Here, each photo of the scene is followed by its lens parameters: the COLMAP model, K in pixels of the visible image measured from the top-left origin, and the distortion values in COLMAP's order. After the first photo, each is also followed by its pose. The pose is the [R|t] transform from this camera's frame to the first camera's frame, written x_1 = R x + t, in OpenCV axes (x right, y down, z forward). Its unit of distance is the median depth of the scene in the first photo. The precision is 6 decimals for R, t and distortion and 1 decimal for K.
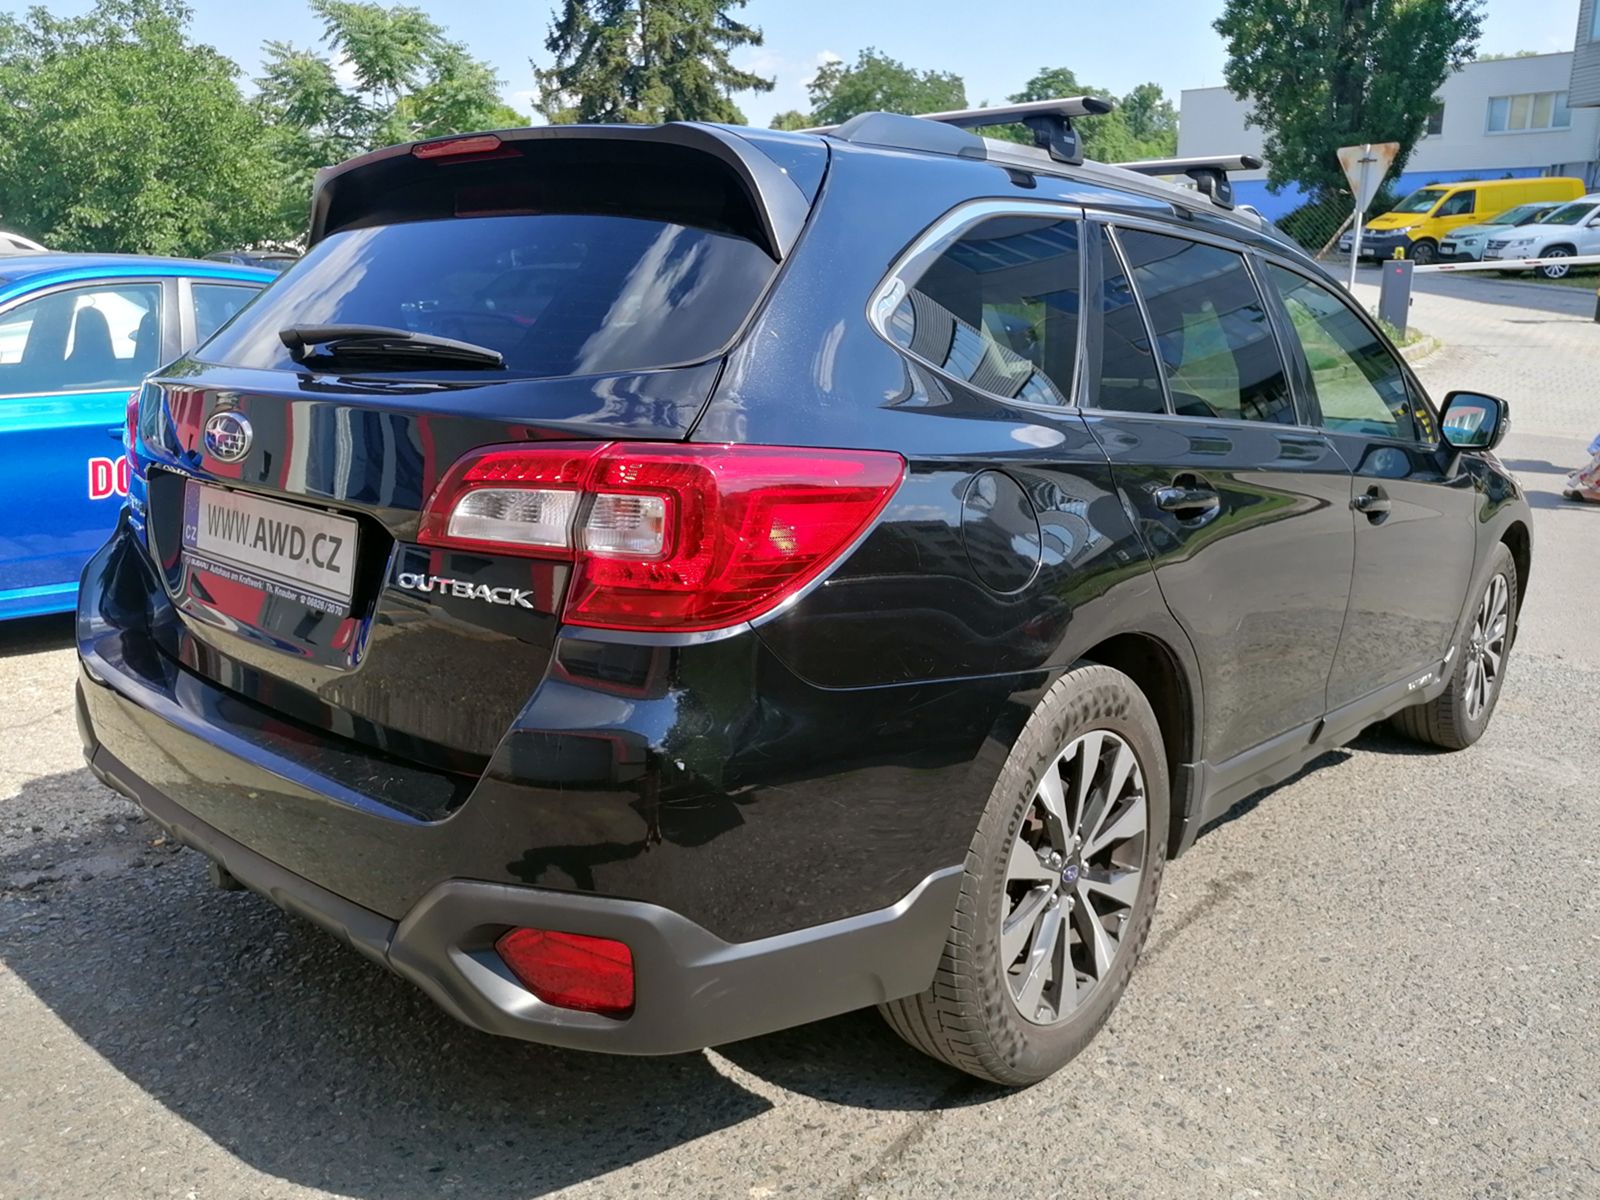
lens RADIAL K [[1221.3, 0, 800.0], [0, 1221.3, 600.0], [0, 0, 1]] dist [0.008445, -0.005072]
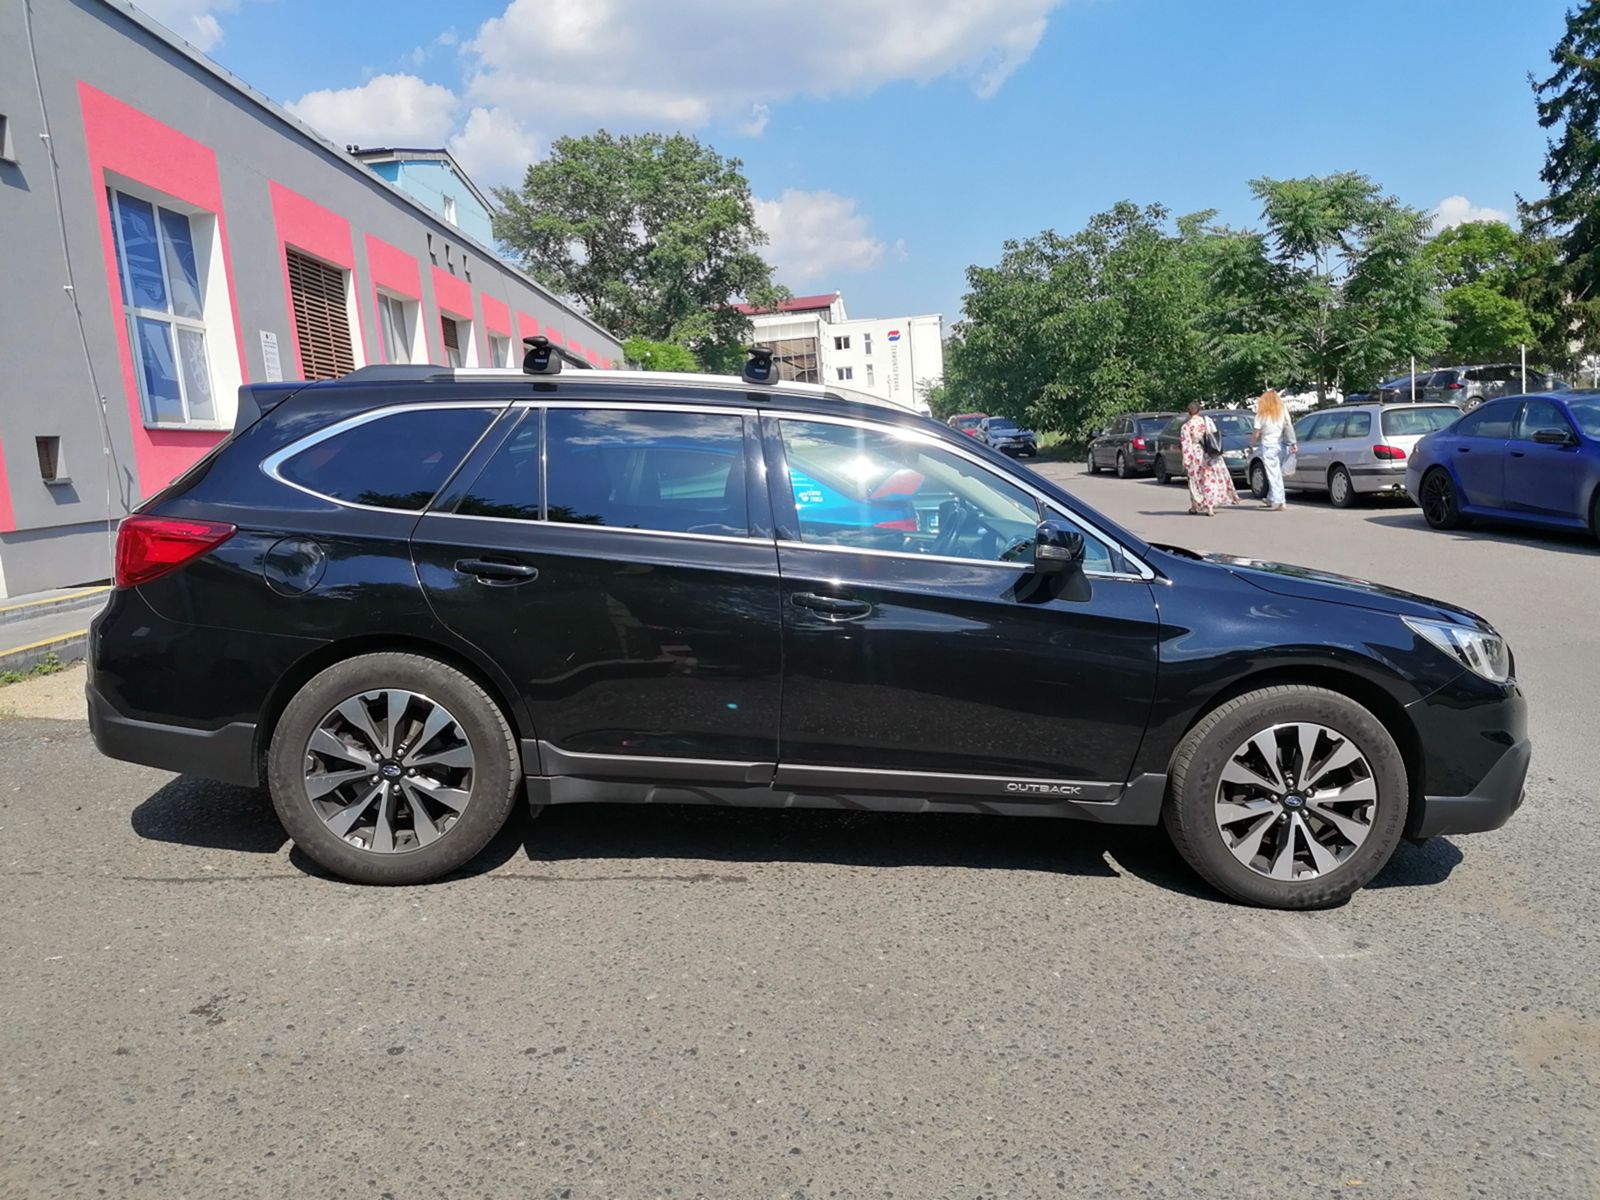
lens RADIAL K [[1221.3, 0, 800.0], [0, 1221.3, 600.0], [0, 0, 1]] dist [0.008445, -0.005072]
pose [[0.688313, 0.059149, -0.722998, 0.133316], [-0.145940, 0.987583, -0.058144, -0.000102], [0.710582, 0.145536, 0.688399, 0.012029]]
